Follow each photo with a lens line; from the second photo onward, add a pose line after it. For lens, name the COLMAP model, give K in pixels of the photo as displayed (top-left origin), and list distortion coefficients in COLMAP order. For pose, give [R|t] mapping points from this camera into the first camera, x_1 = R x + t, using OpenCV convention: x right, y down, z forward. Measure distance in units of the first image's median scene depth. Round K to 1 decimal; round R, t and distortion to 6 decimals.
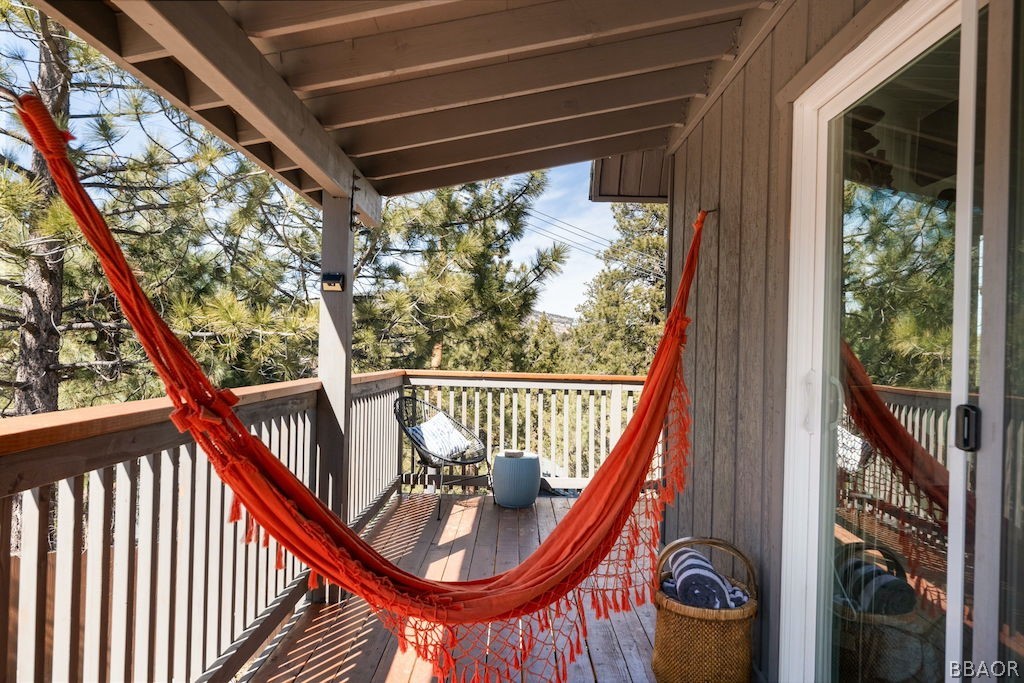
lens RADIAL K [[482.7, 0, 524.5], [0, 482.7, 344.5], [0, 0, 1]] dist [-0.015733, -0.000868]
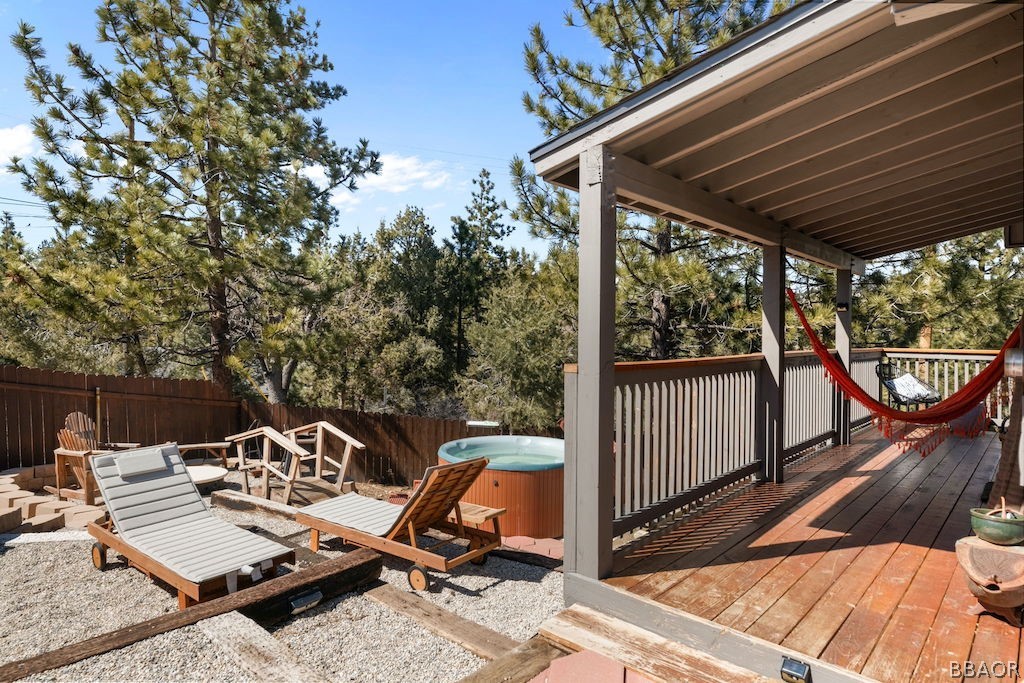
lens RADIAL K [[482.7, 0, 524.5], [0, 482.7, 344.5], [0, 0, 1]] dist [-0.015733, -0.000868]
pose [[0.615429, -0.004120, -0.788182, 0.315215], [0.022915, 0.999657, 0.012666, -0.011502], [0.787859, -0.025856, 0.615312, -1.077259]]
